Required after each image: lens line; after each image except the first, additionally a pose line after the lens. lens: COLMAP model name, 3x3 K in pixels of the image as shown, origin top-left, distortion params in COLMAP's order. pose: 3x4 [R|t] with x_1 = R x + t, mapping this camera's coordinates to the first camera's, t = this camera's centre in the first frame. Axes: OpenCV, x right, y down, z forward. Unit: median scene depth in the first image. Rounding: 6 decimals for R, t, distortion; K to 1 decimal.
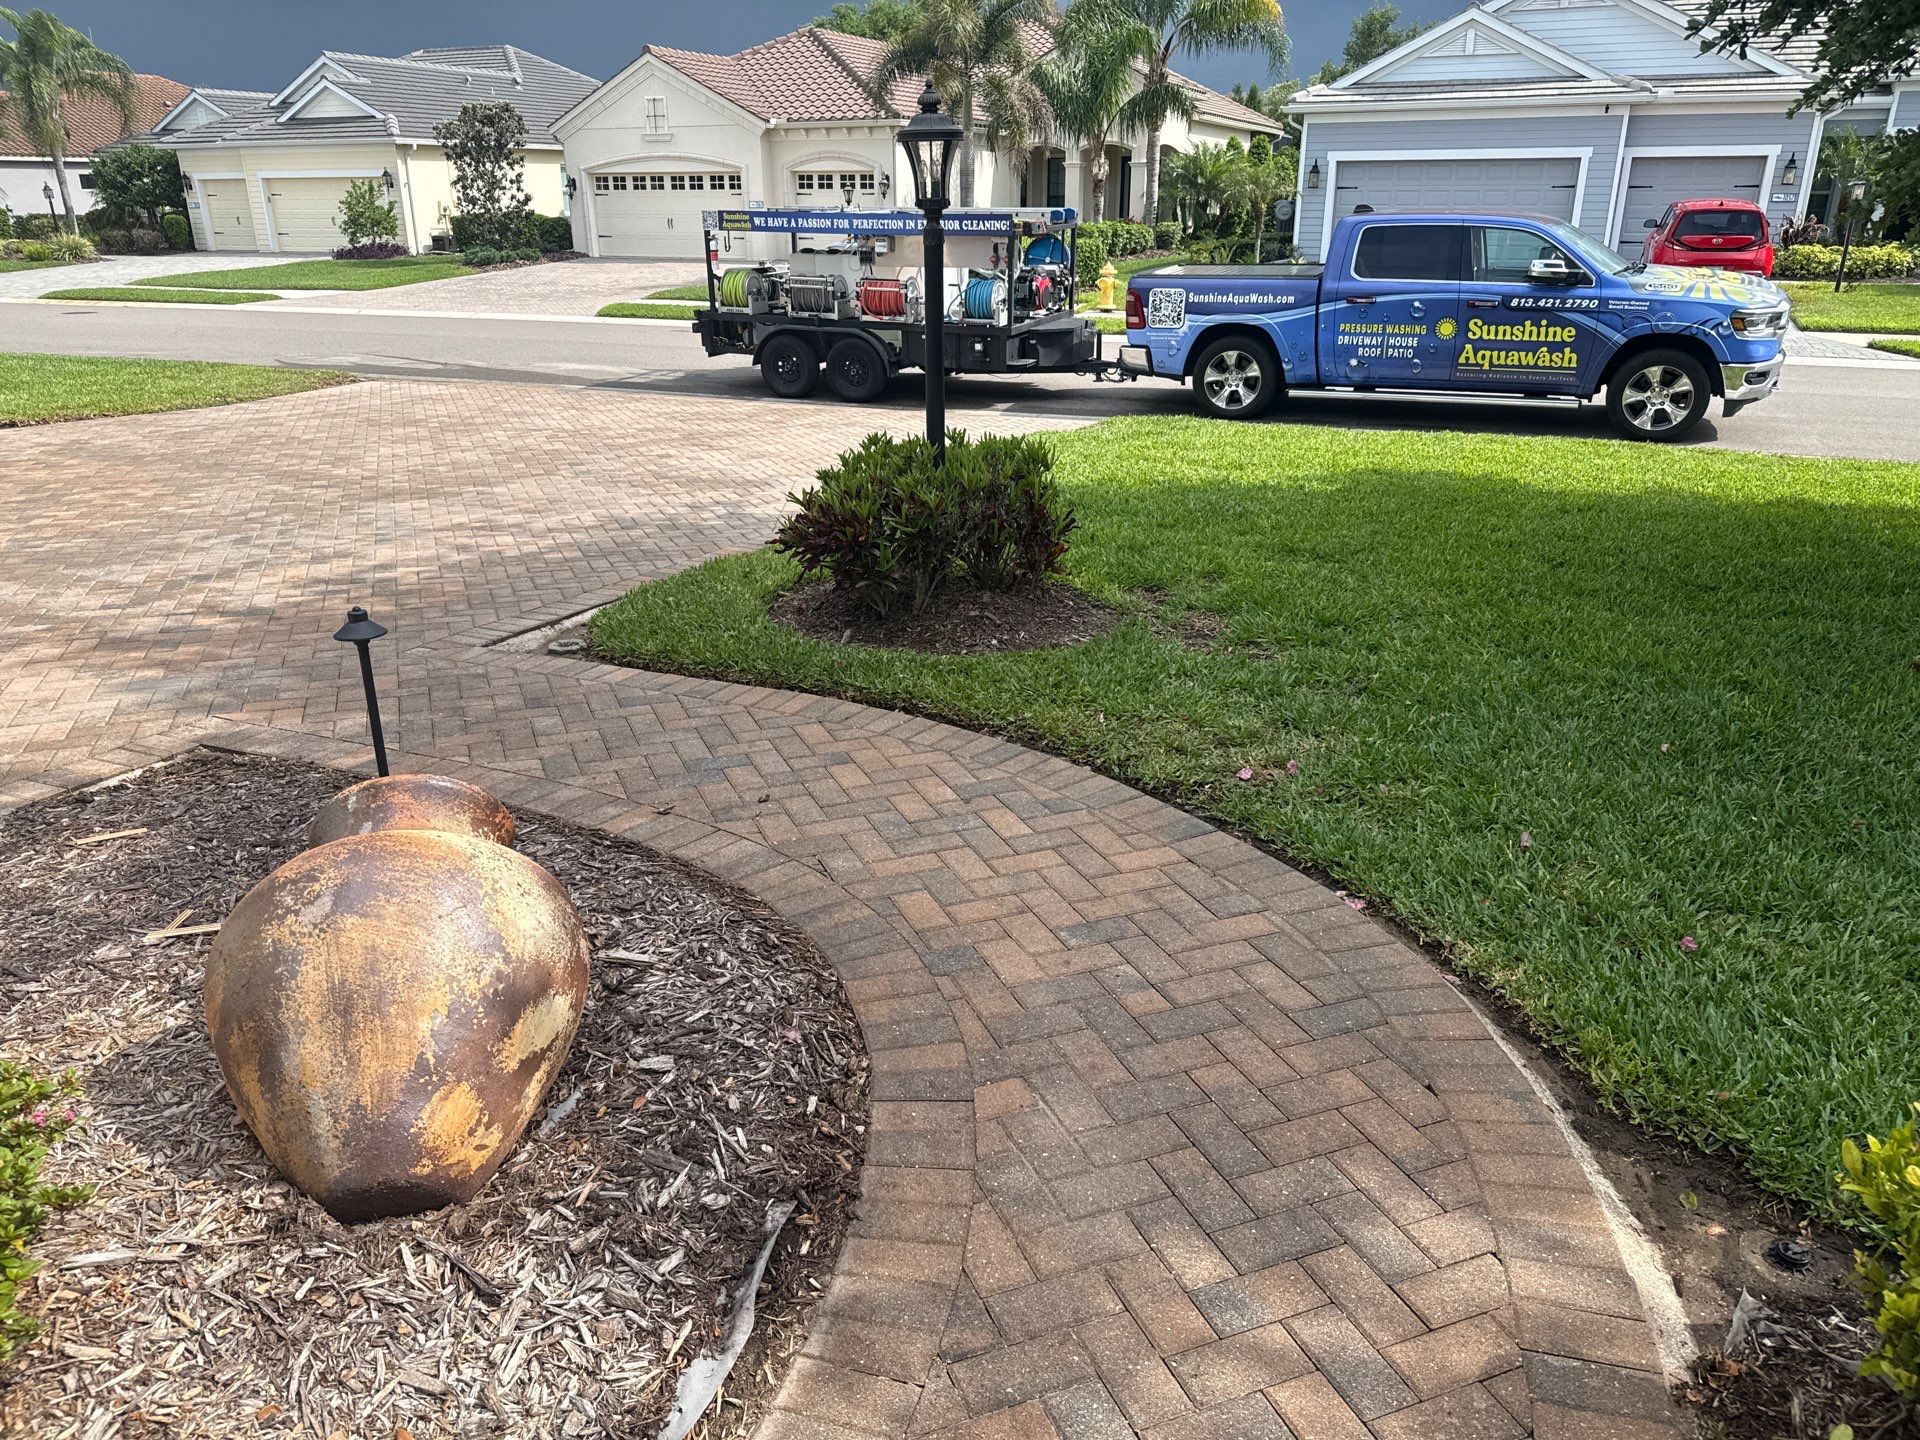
lens RADIAL K [[1341.1, 0, 960.0], [0, 1341.1, 720.0], [0, 0, 1]] dist [0.056793, -0.086359]
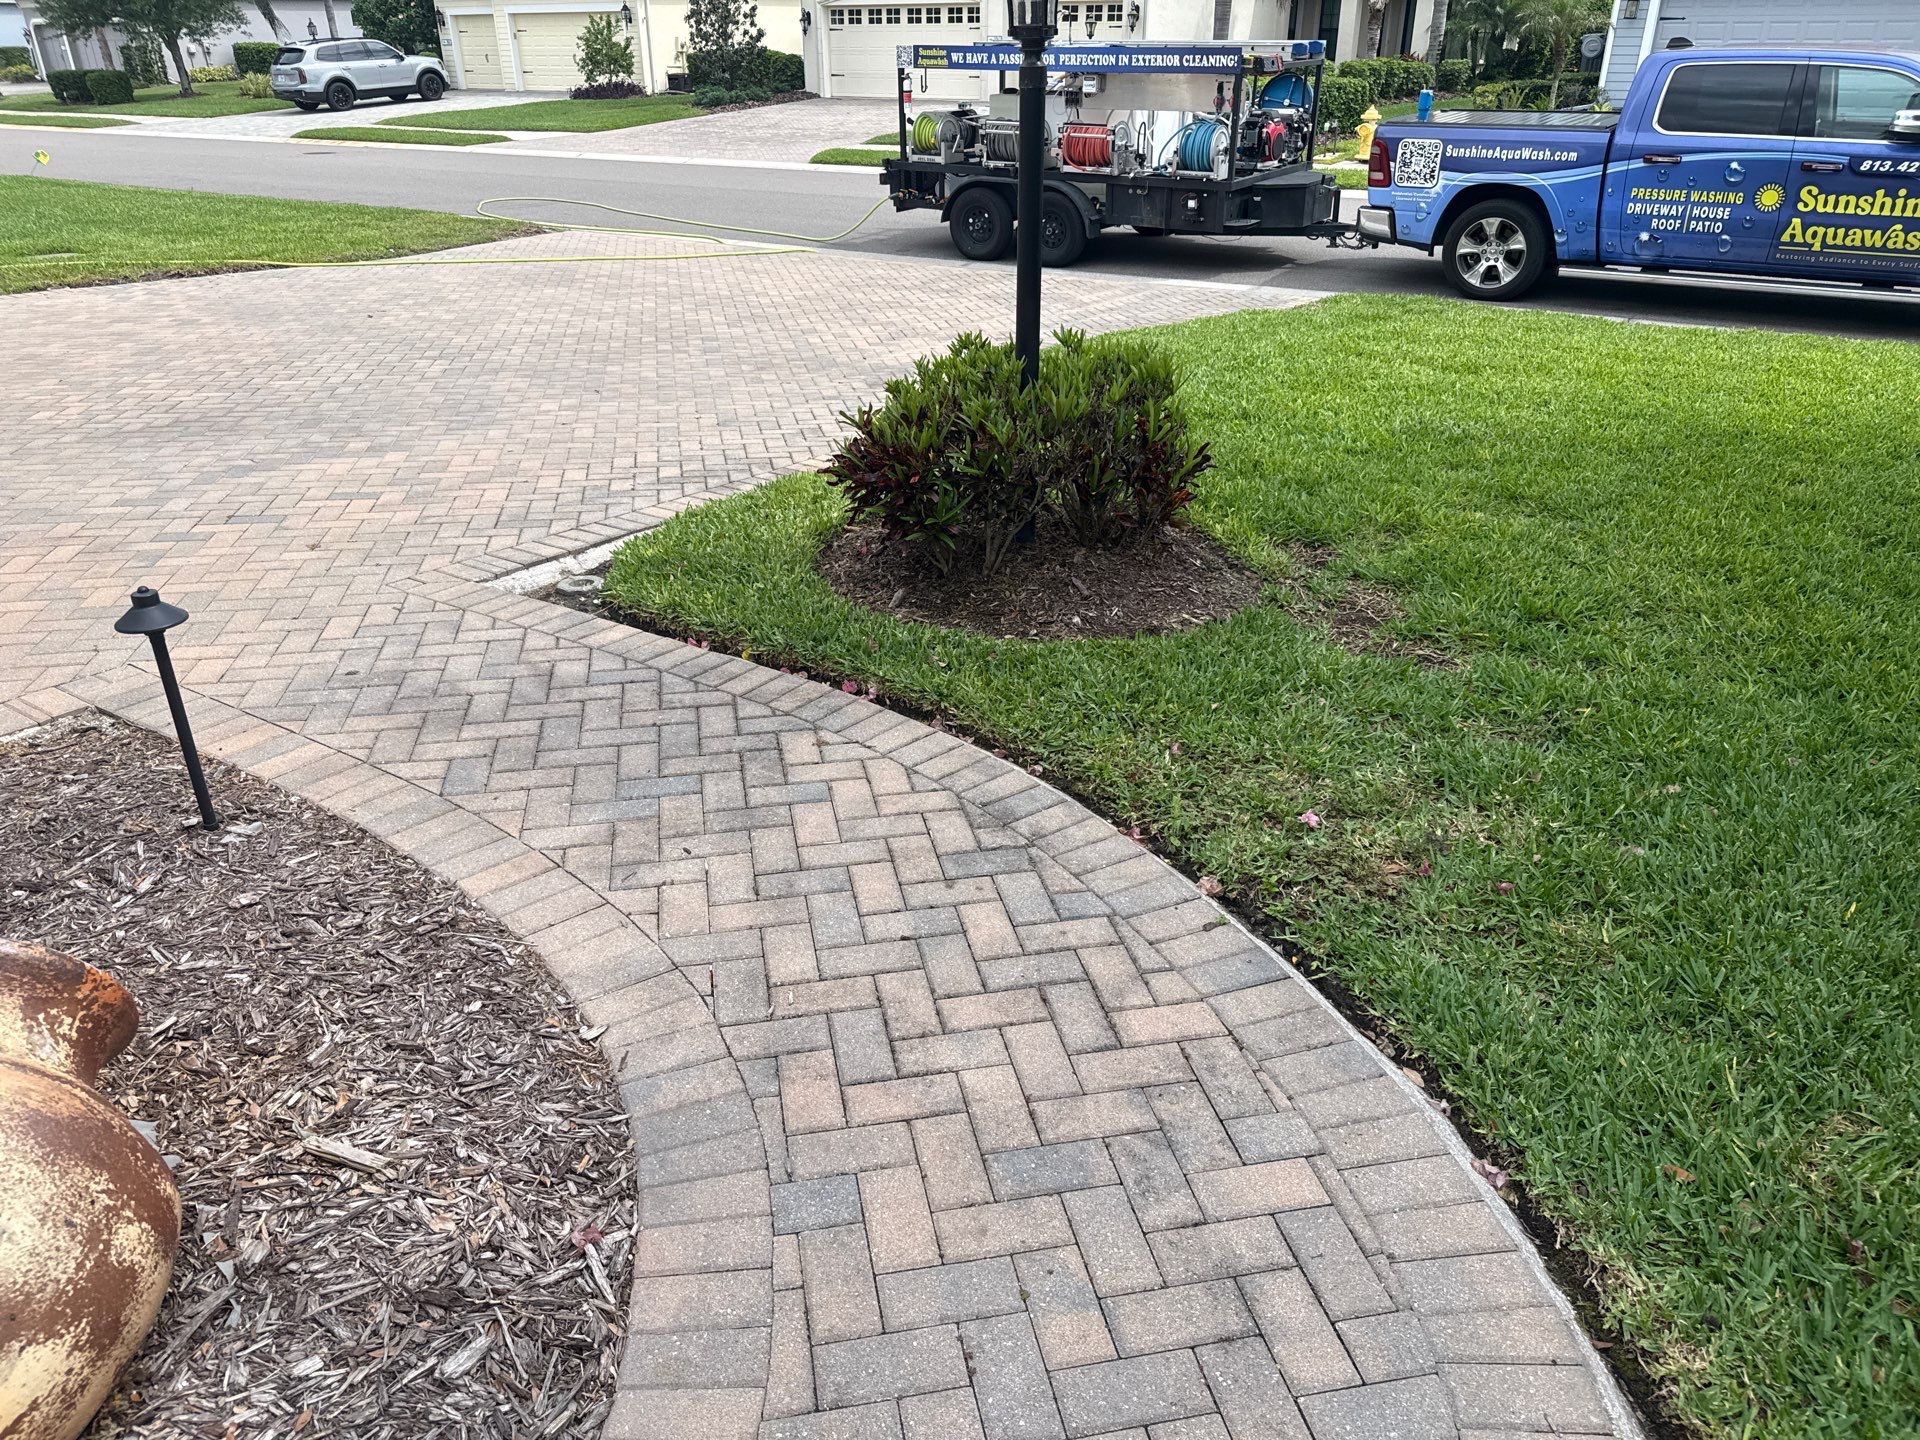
lens RADIAL K [[1359.1, 0, 948.5], [0, 1359.1, 729.8], [0, 0, 1]] dist [-0.019203, 0.011363]
pose [[0.982443, 0.081227, -0.167953, 0.036210], [-0.062616, 0.991587, 0.113292, -0.032242], [0.175742, -0.100786, 0.979263, 0.085589]]
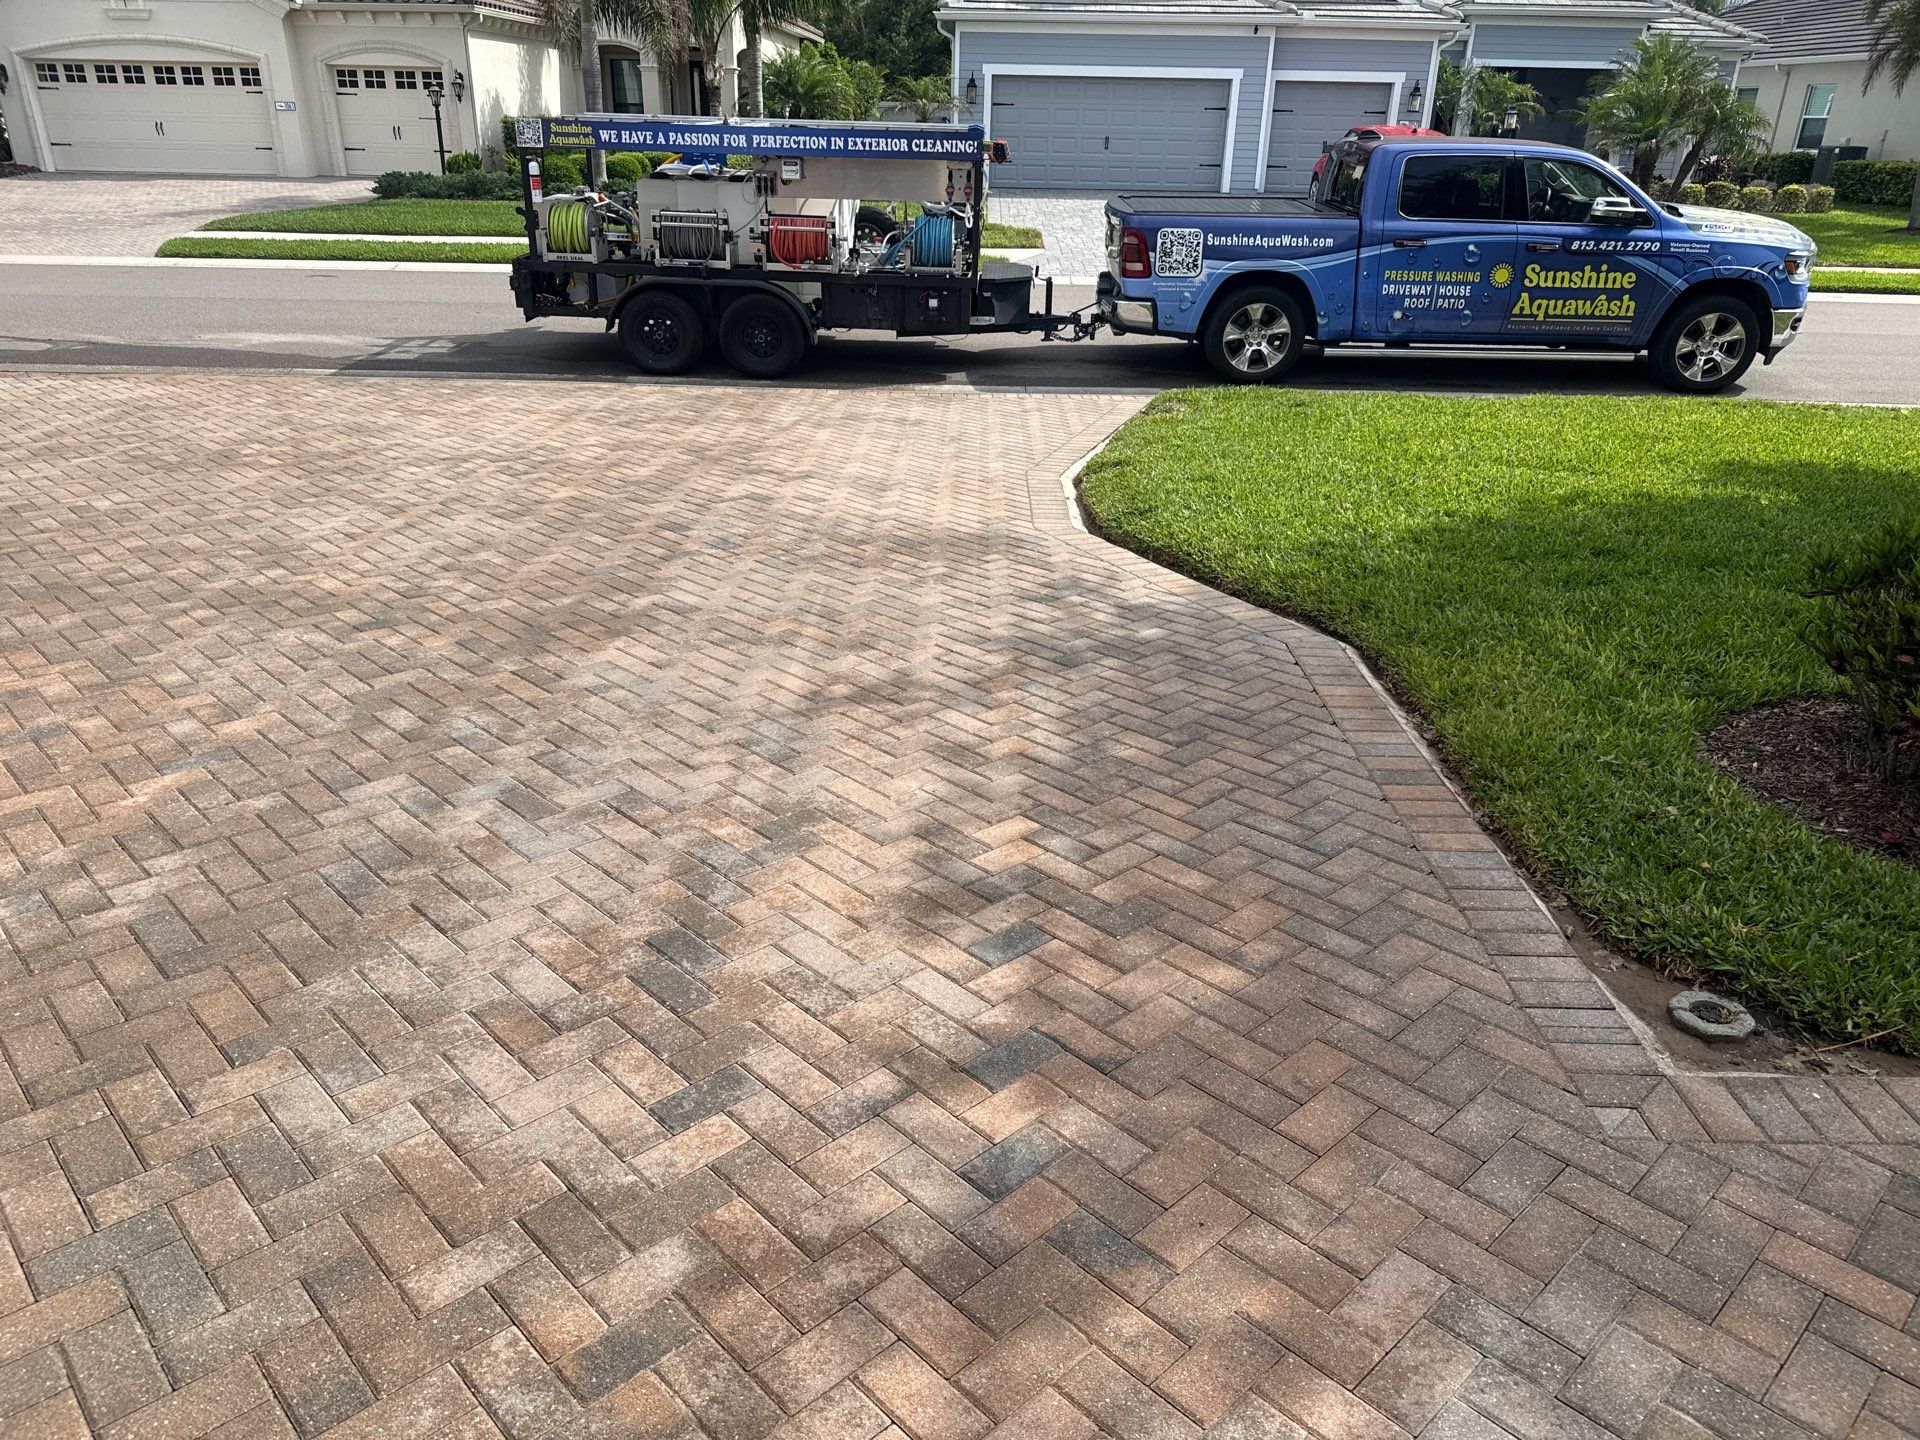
lens RADIAL K [[1345.0, 0, 955.2], [0, 1345.0, 723.1], [0, 0, 1]] dist [0.032244, -0.041104]
pose [[0.926186, -0.134735, 0.352174, -0.308032], [0.114289, 0.990355, 0.078319, -0.101028], [-0.359330, -0.032289, 0.932652, 0.269052]]
